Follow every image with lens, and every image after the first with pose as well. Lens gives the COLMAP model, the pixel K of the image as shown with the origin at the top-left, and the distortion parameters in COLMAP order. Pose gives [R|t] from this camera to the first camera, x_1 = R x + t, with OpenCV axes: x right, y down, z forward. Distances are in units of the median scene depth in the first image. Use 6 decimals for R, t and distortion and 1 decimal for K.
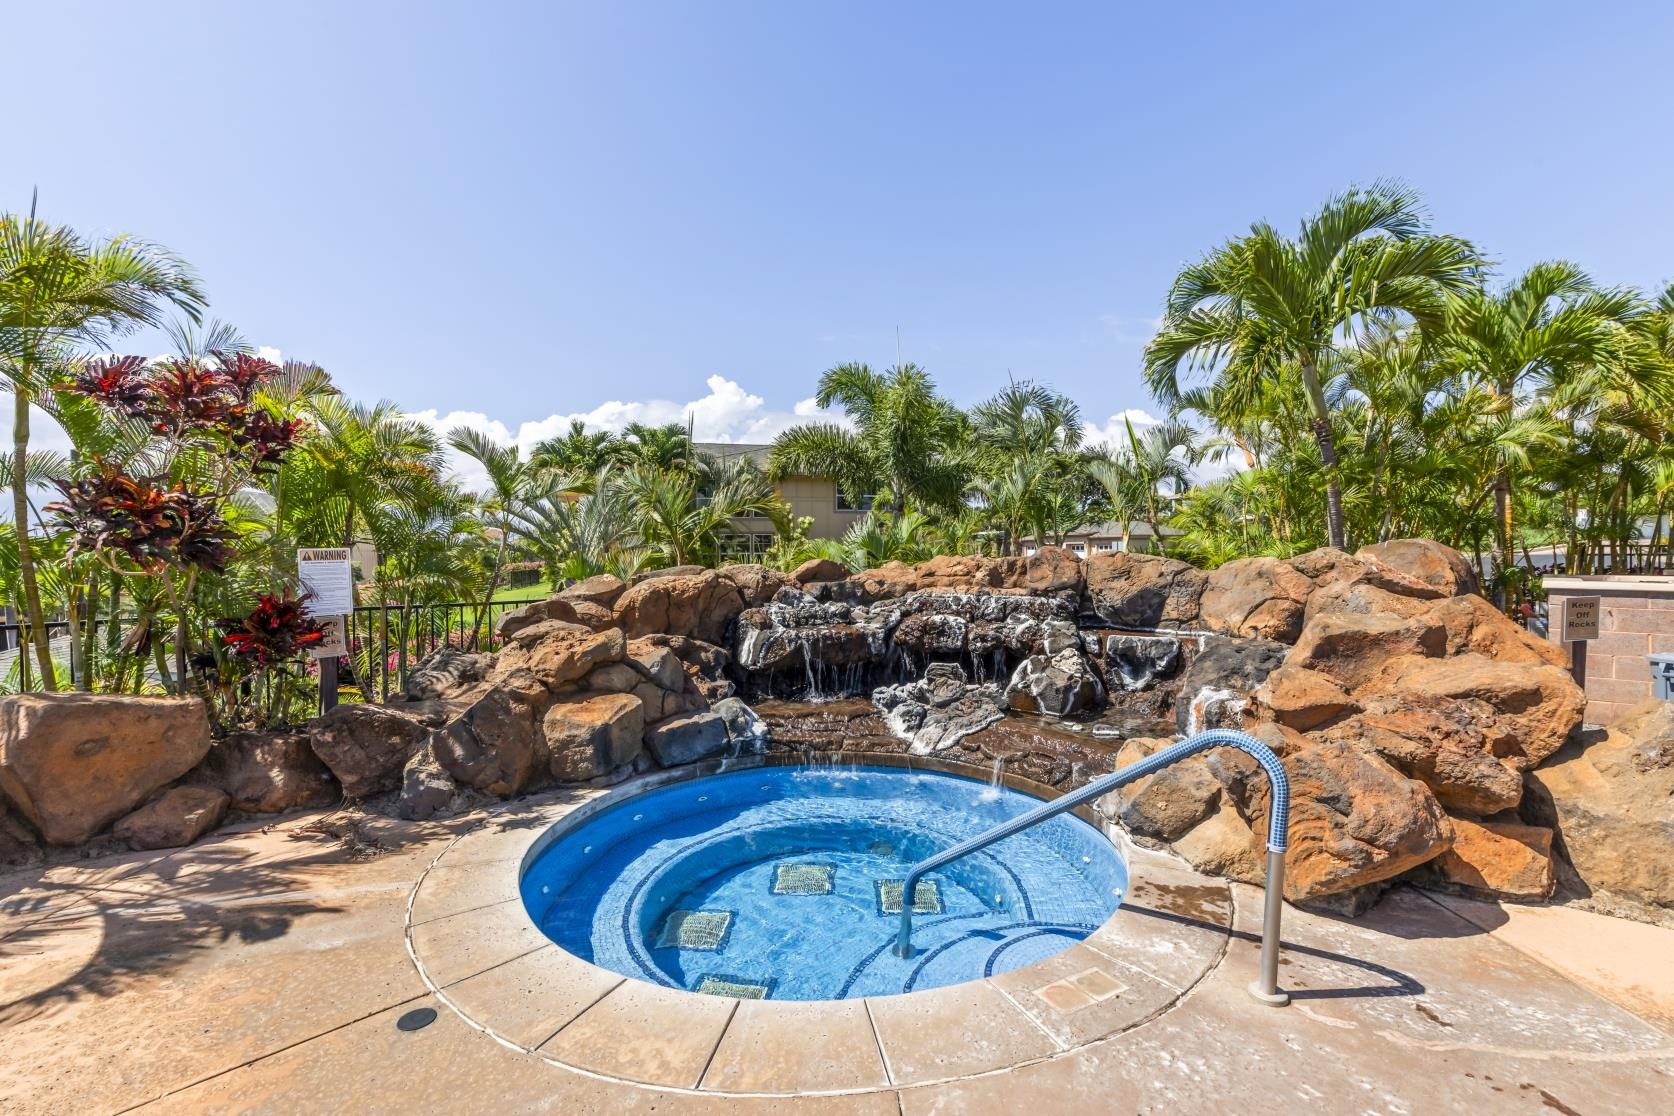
lens RADIAL K [[750.4, 0, 837.0], [0, 750.4, 555.2], [0, 0, 1]] dist [-0.000096, -0.000014]
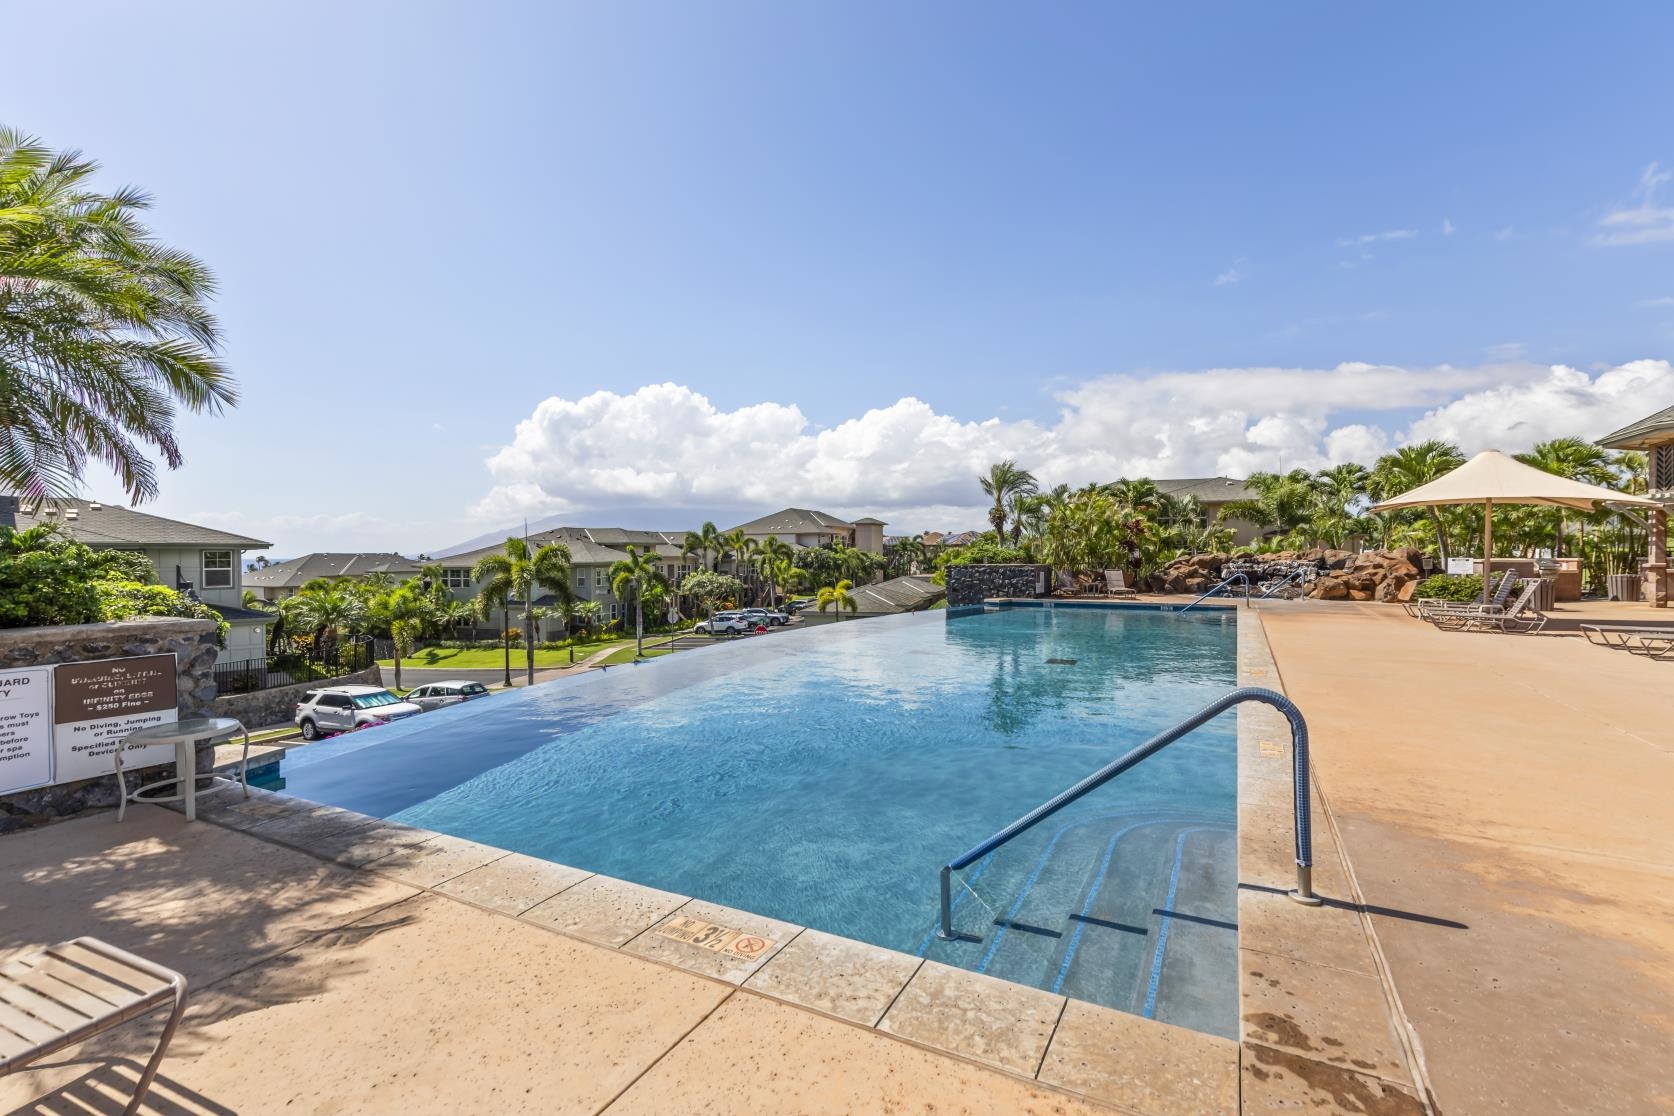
lens RADIAL K [[750.4, 0, 836.6], [0, 750.4, 556.9], [0, 0, 1]] dist [-0.000096, -0.000014]
pose [[0.869688, 0.003726, -0.493588, 0.060500], [-0.003370, 0.999993, 0.001612, 0.031588], [0.493590, 0.000262, 0.869694, -3.404756]]
